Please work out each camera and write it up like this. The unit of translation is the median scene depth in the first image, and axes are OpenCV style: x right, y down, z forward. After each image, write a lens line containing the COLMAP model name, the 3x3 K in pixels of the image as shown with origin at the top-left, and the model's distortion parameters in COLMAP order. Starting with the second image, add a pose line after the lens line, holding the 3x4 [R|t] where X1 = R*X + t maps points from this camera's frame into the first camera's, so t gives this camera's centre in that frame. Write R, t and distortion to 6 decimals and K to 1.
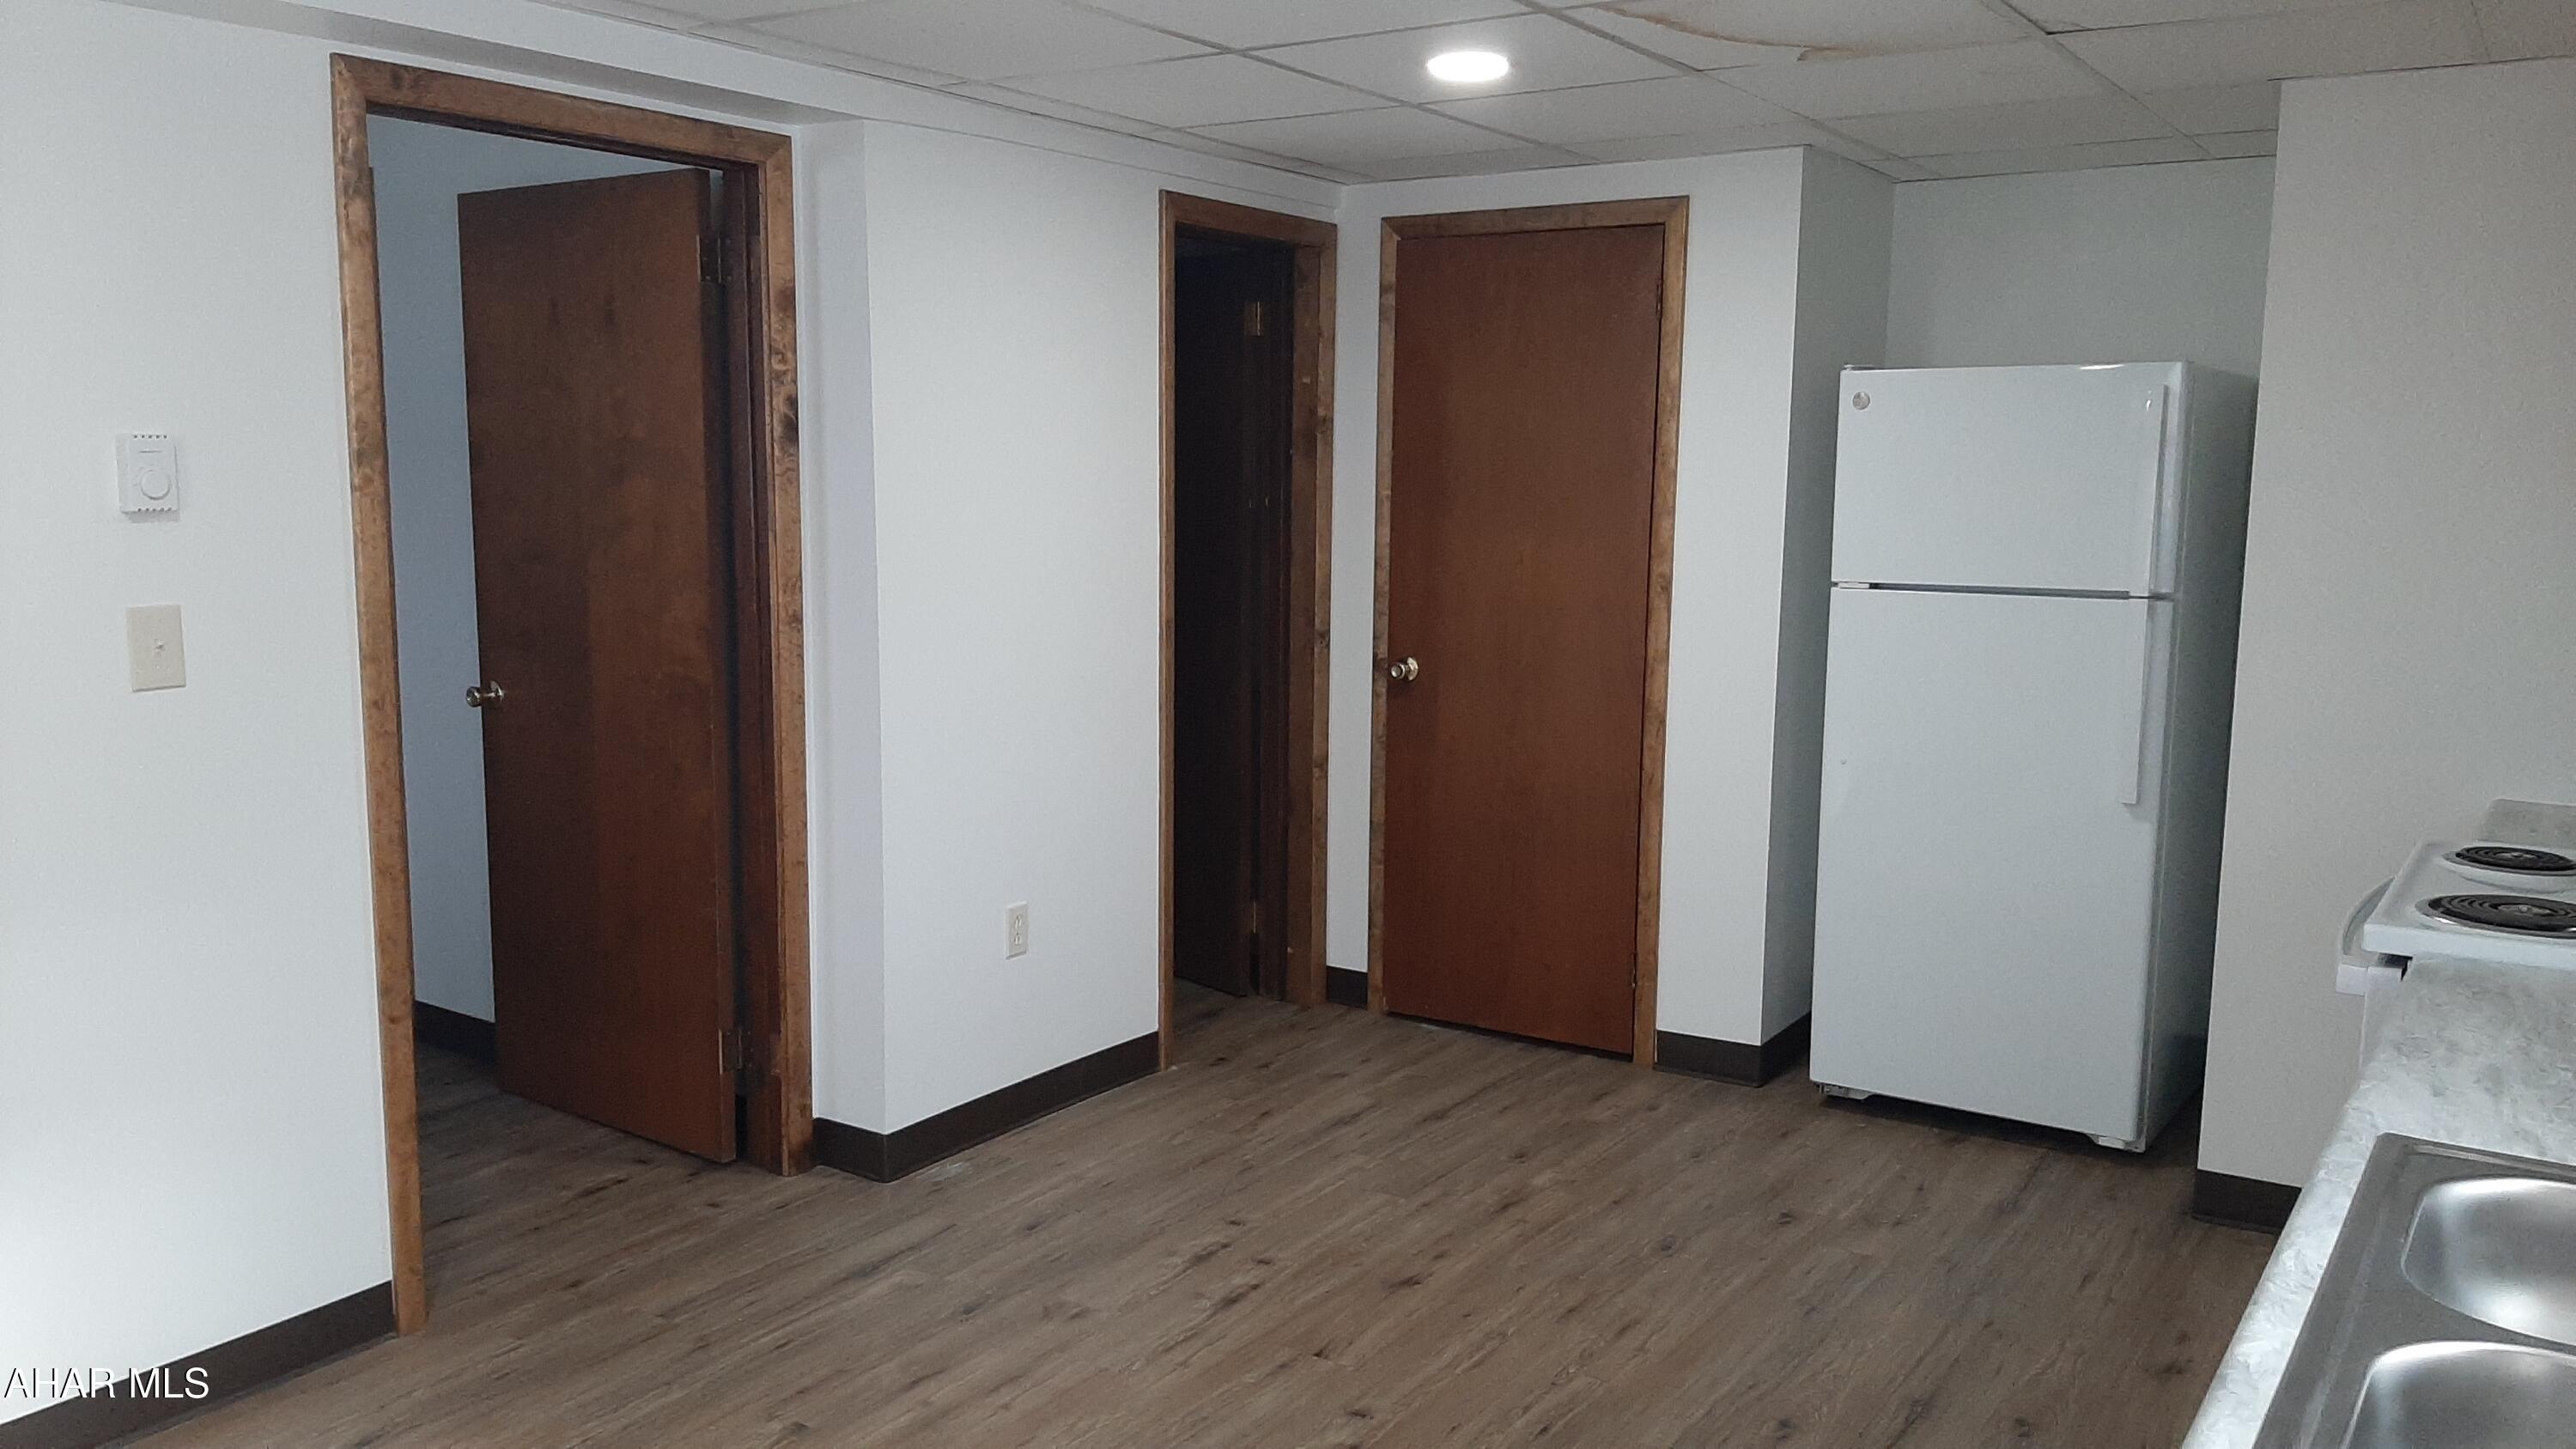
lens RADIAL K [[1952.5, 0, 1288.0], [0, 1952.5, 724.5], [0, 0, 1]] dist [0.003159, 0.000491]
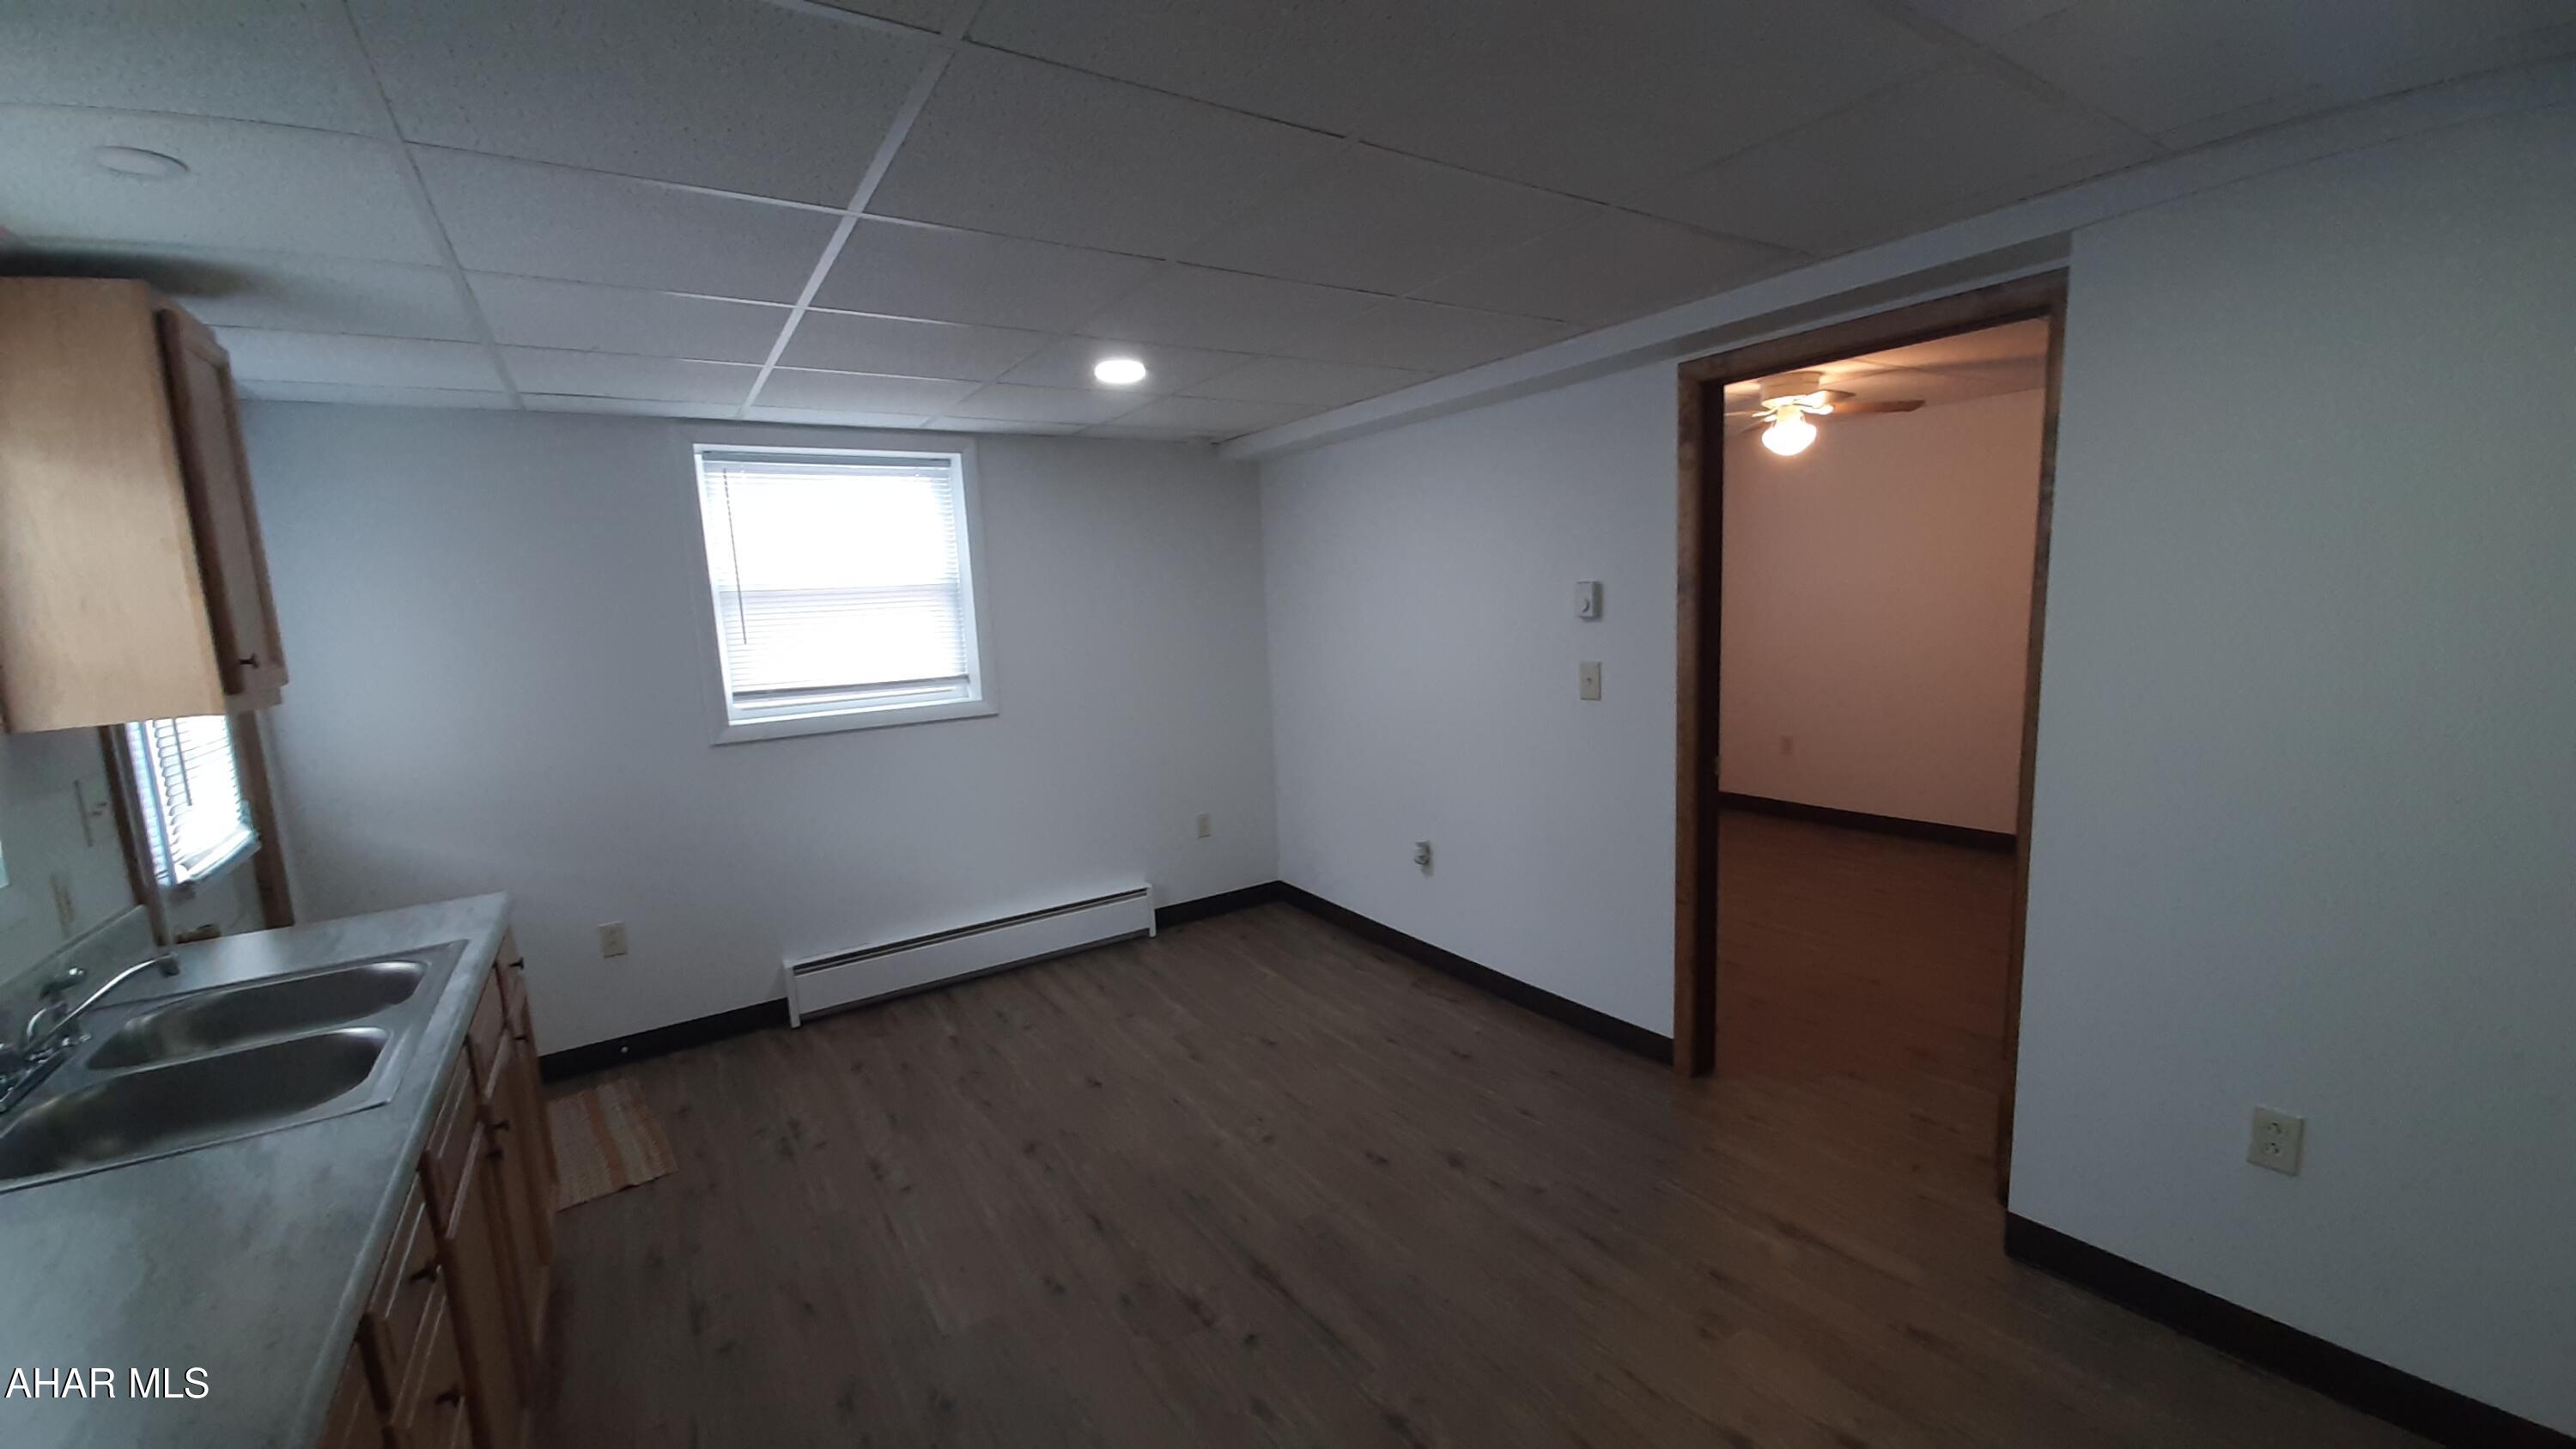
lens RADIAL K [[1002.2, 0, 1288.0], [0, 1002.2, 724.5], [0, 0, 1]] dist [0.000407, -0.000089]
pose [[-0.382593, 0.131160, -0.914560, 0.562755], [-0.081009, 0.981298, 0.174620, -0.157966], [0.920359, 0.140895, -0.364813, 1.099415]]
